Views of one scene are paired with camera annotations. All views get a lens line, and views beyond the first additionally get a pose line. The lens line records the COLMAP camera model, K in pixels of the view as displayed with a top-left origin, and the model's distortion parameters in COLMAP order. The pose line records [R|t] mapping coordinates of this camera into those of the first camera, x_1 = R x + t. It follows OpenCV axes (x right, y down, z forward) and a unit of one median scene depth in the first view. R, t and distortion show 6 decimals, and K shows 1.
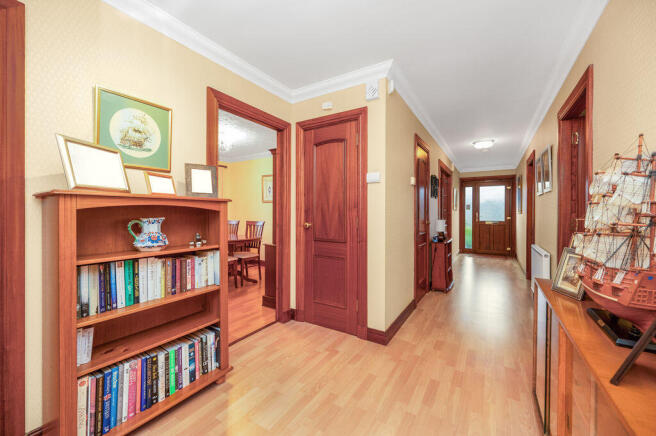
lens RADIAL K [[260.2, 0, 331.4], [0, 260.2, 215.7], [0, 0, 1]] dist [-0.003775, -0.000024]
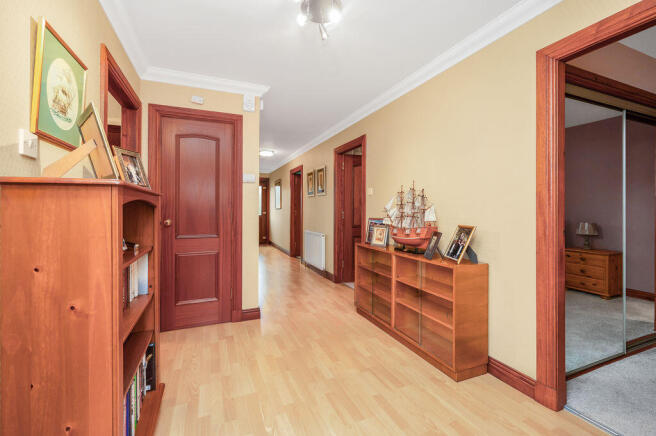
lens RADIAL K [[279.3, 0, 321.4], [0, 279.3, 208.3], [0, 0, 1]] dist [0.000213, 0.000112]
pose [[0.593881, -0.002167, 0.804550, -0.649692], [0.011773, 0.999913, -0.005998, 0.000230], [-0.804467, 0.013034, 0.593855, -0.002884]]
